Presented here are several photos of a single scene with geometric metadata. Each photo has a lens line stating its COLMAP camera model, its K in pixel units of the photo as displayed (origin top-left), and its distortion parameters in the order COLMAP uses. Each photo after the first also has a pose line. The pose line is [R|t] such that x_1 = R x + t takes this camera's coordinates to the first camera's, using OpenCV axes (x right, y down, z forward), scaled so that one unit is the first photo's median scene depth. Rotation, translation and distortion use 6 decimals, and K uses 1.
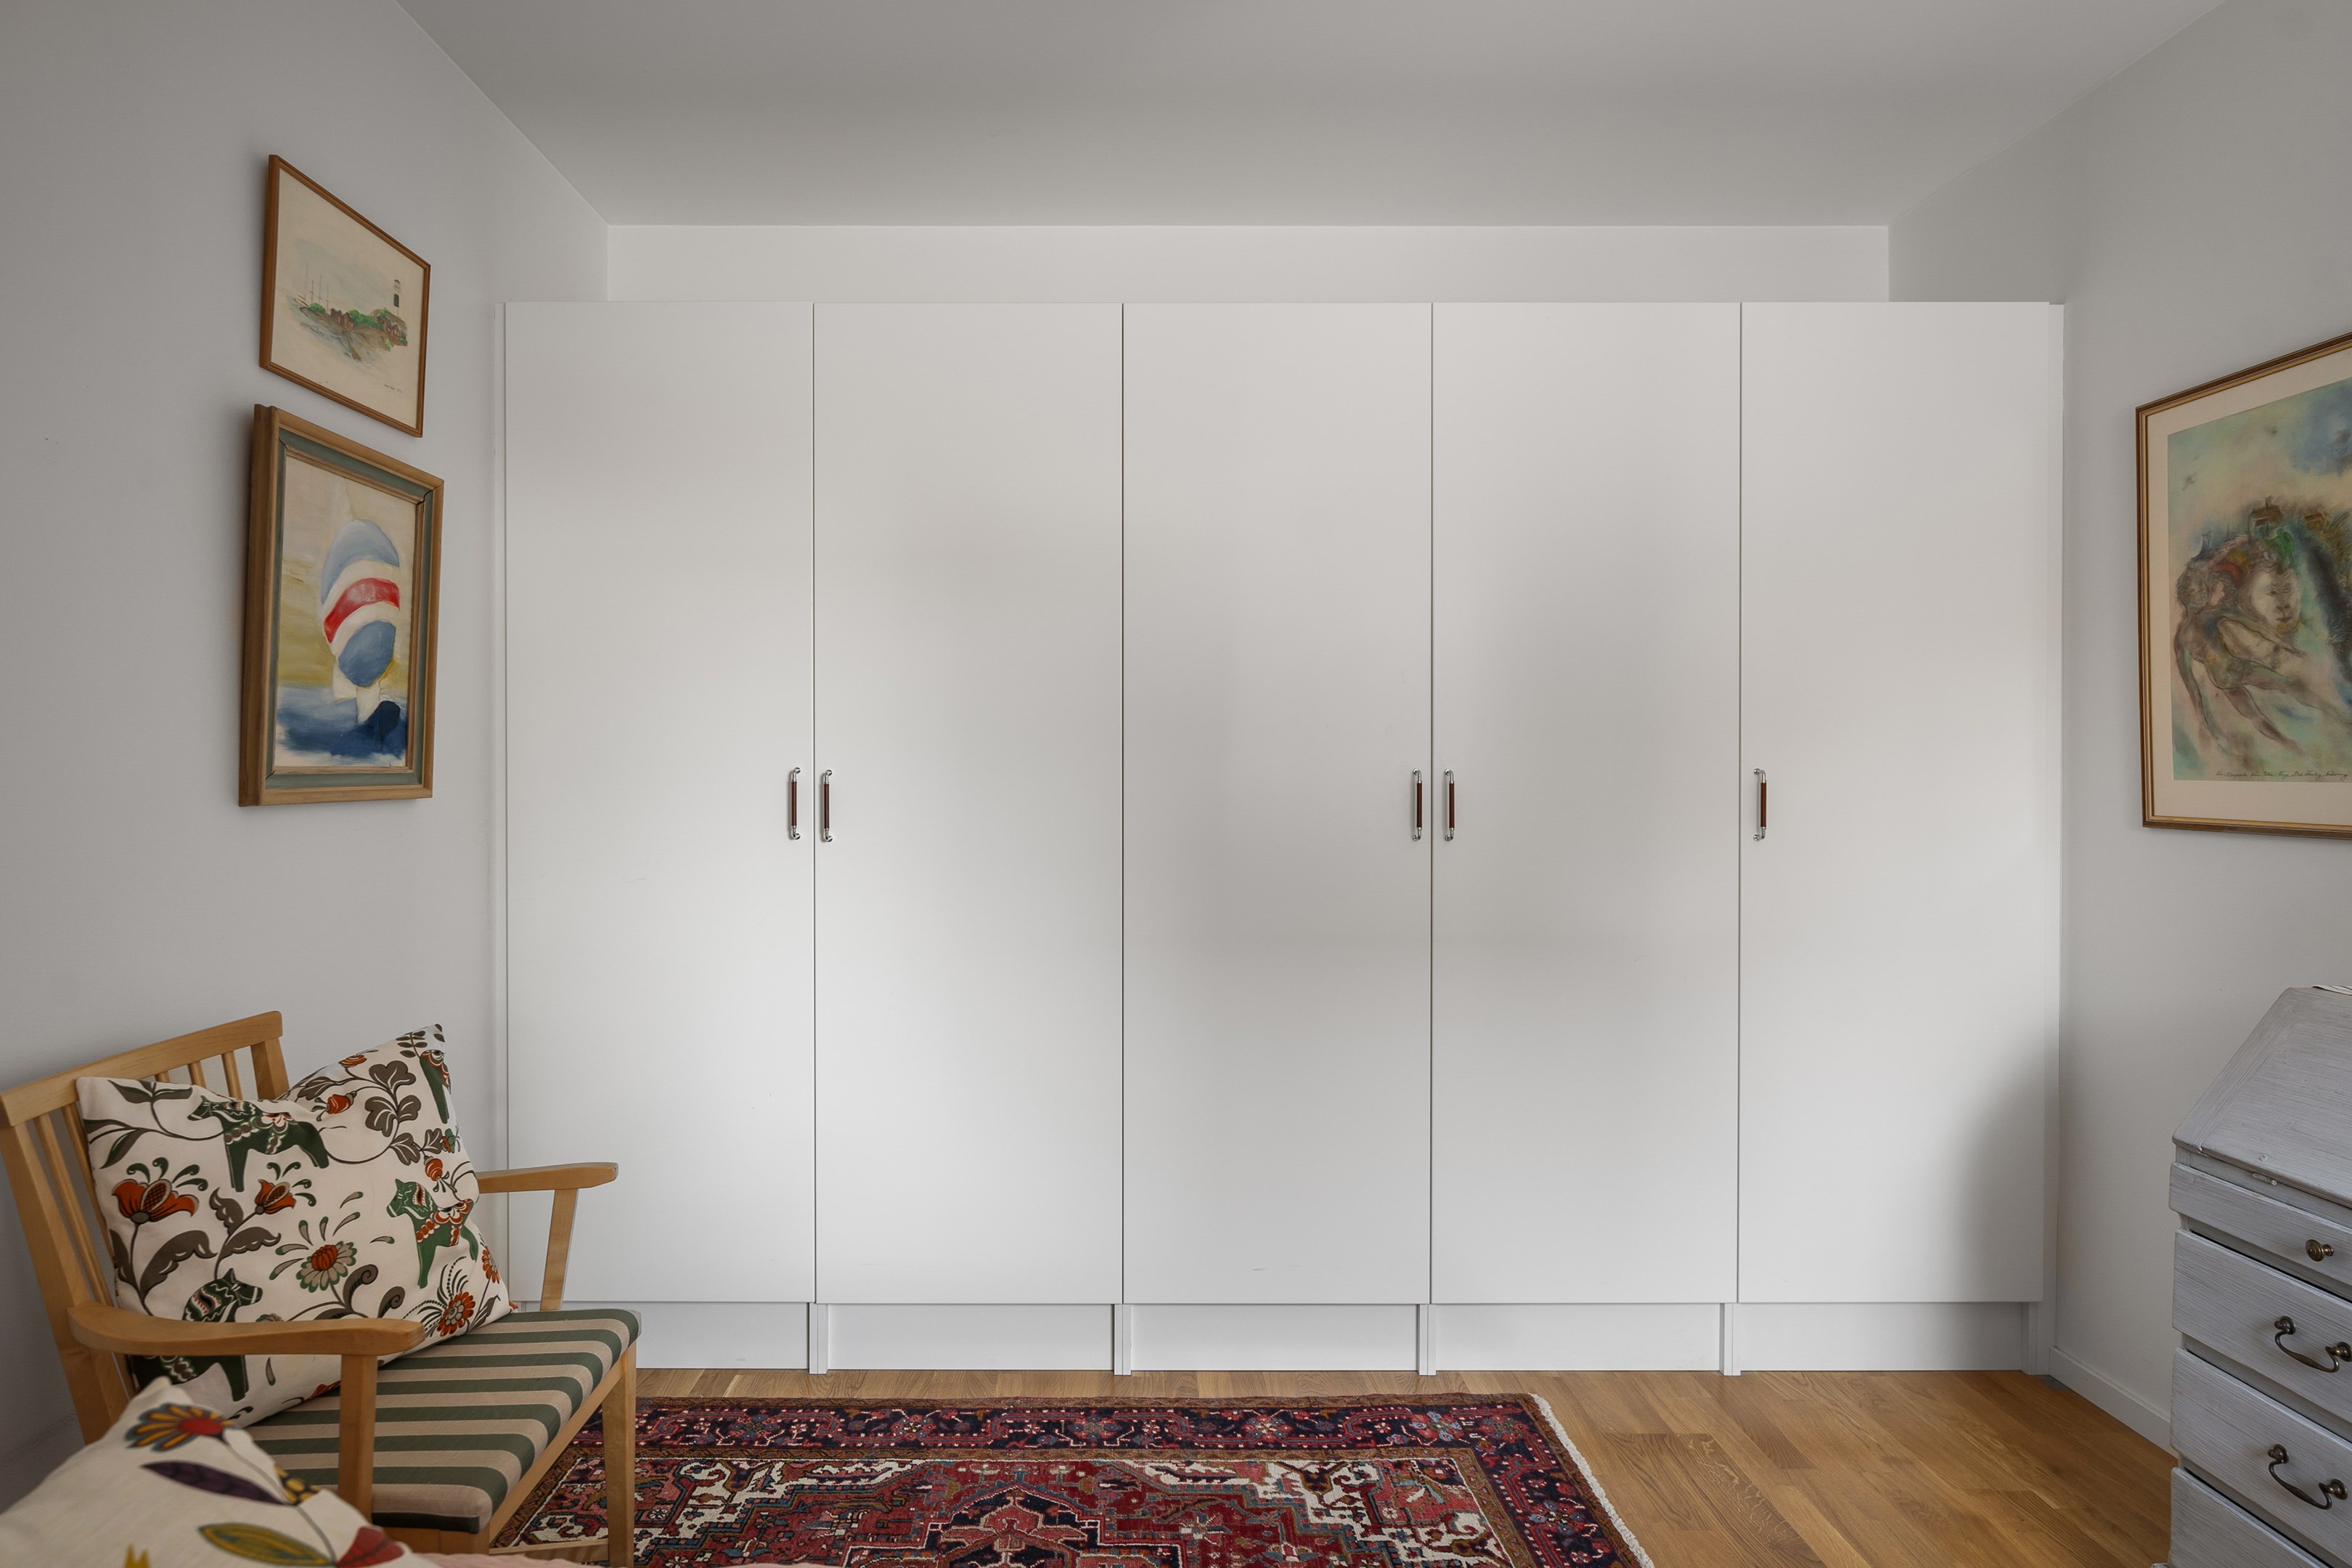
lens RADIAL K [[1294.6, 0, 1155.4], [0, 1294.6, 767.9], [0, 0, 1]] dist [-0.001632, 0.003694]
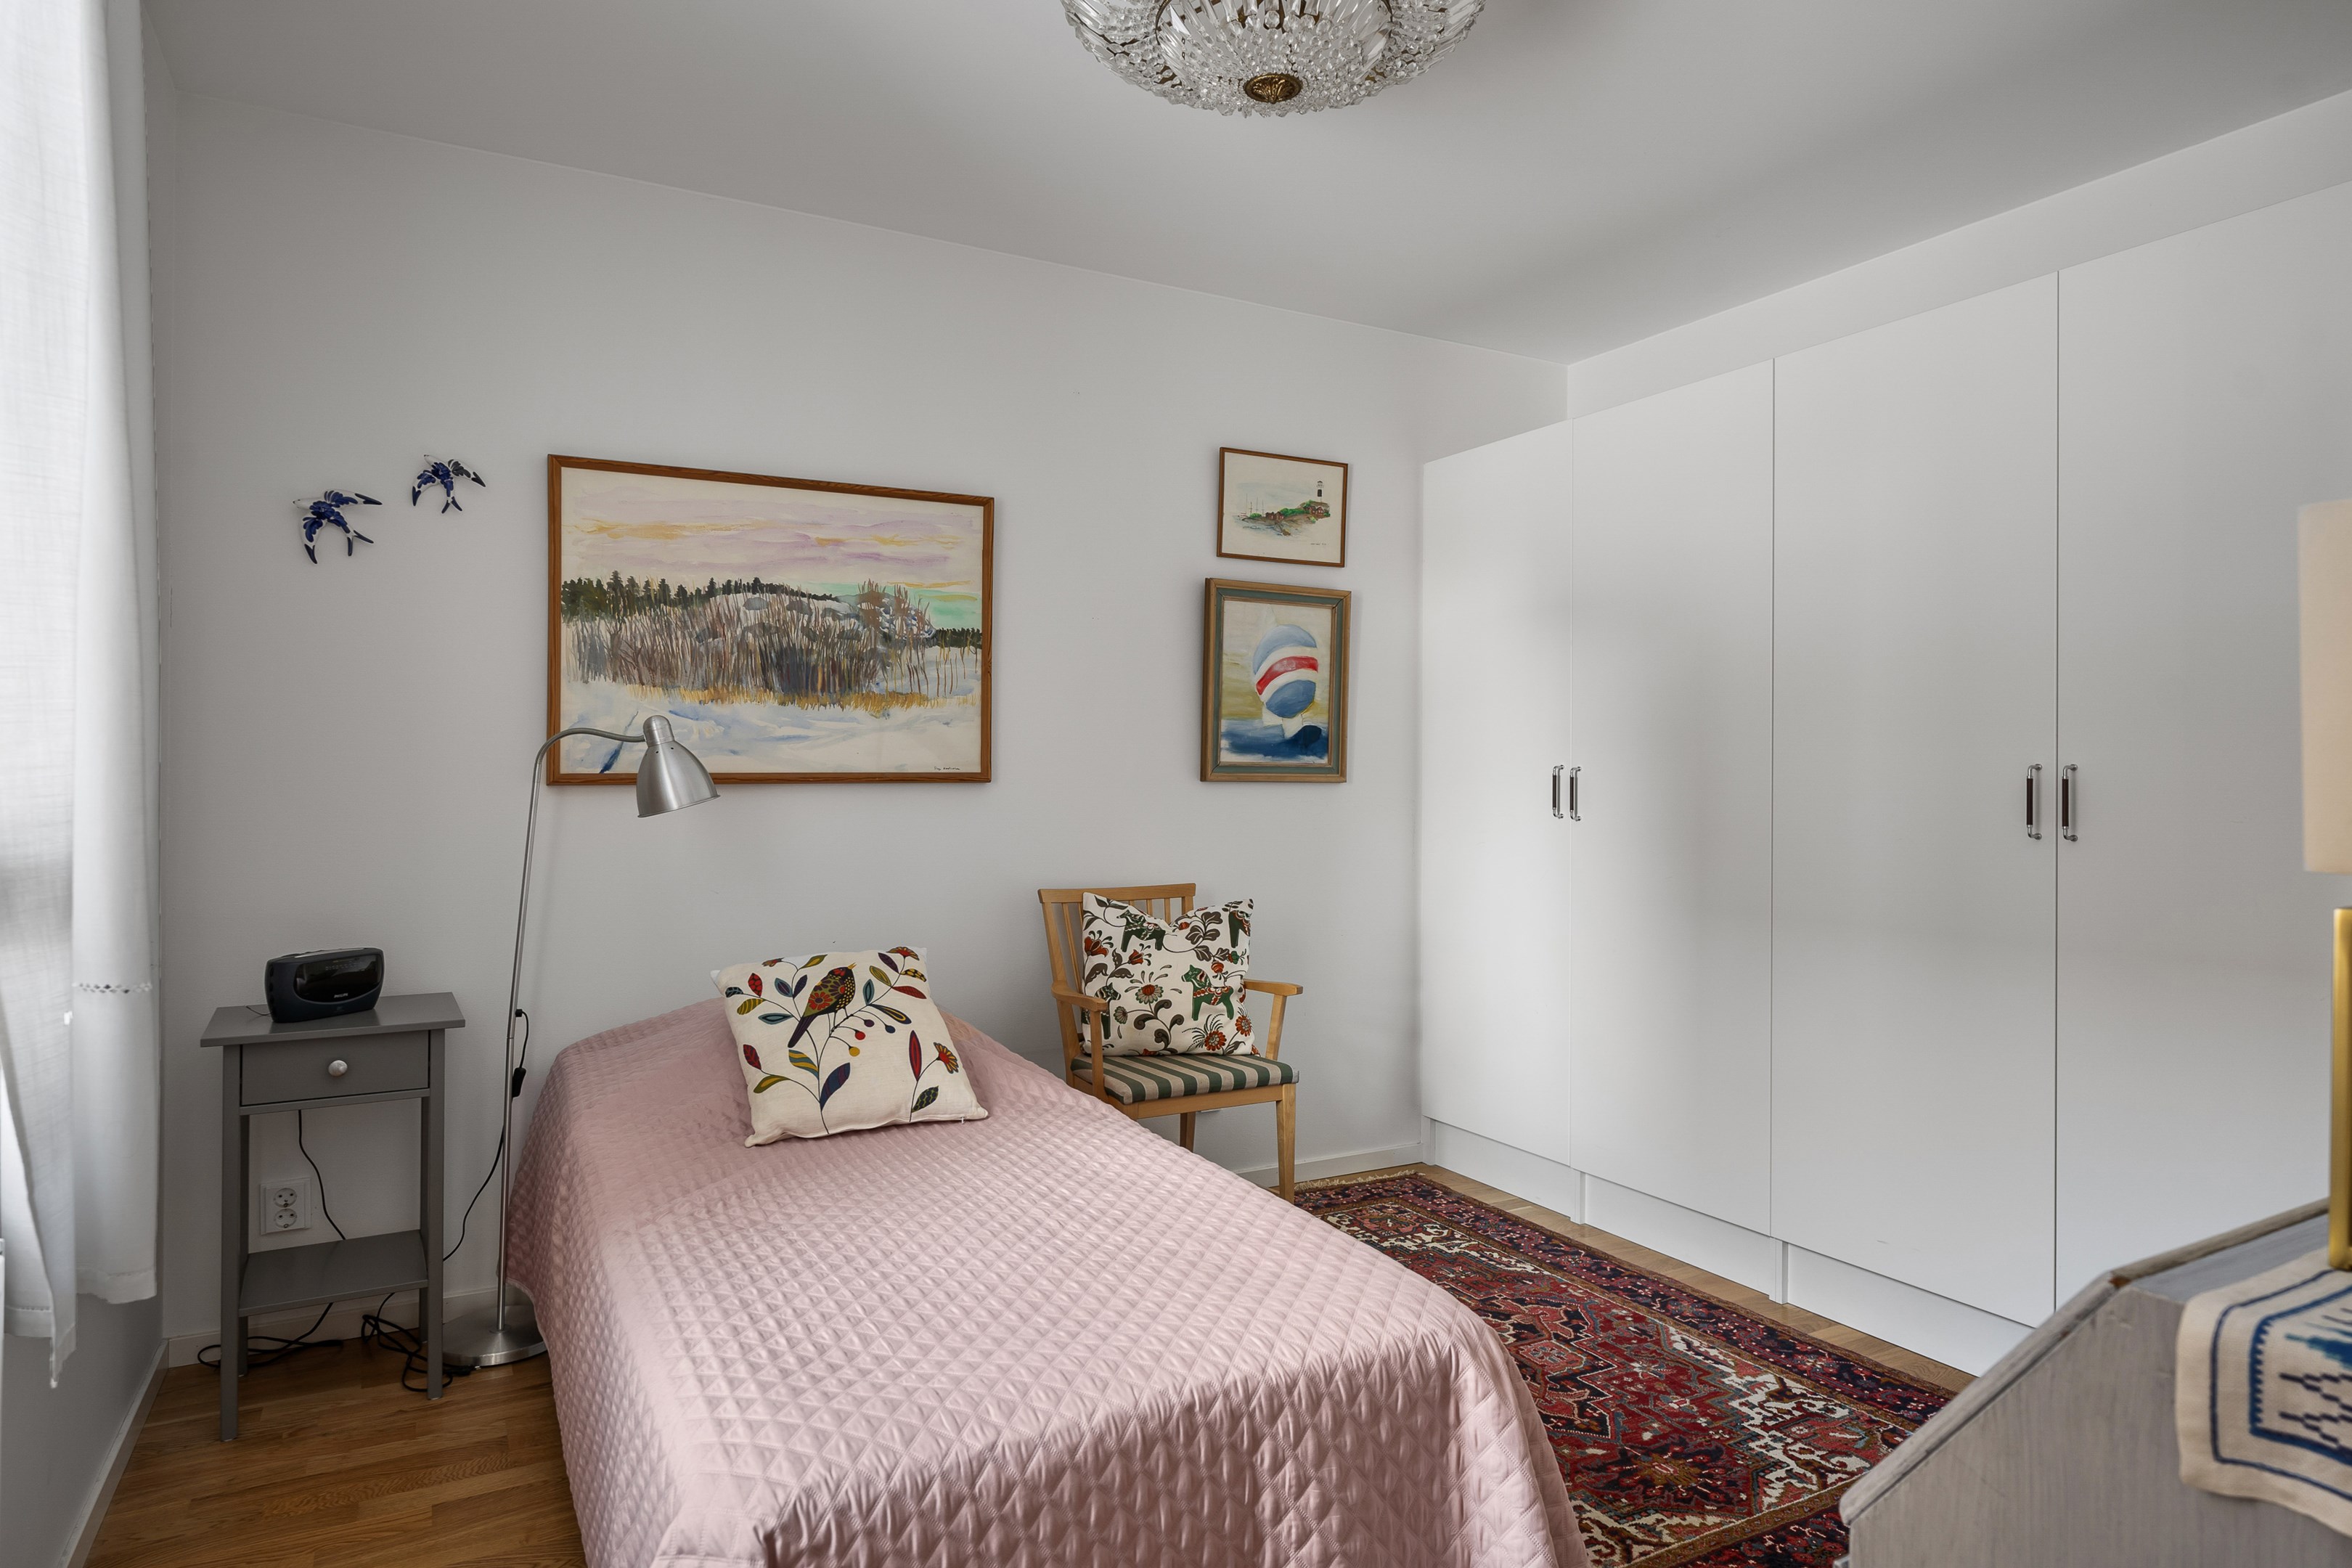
lens RADIAL K [[1364.7, 0, 1244.8], [0, 1364.7, 746.3], [0, 0, 1]] dist [-0.004332, 0.007818]
pose [[0.519414, -0.014909, -0.854393, 0.977929], [-0.006975, 0.999741, -0.021685, 0.018125], [0.854494, 0.017223, 0.519175, -0.026581]]
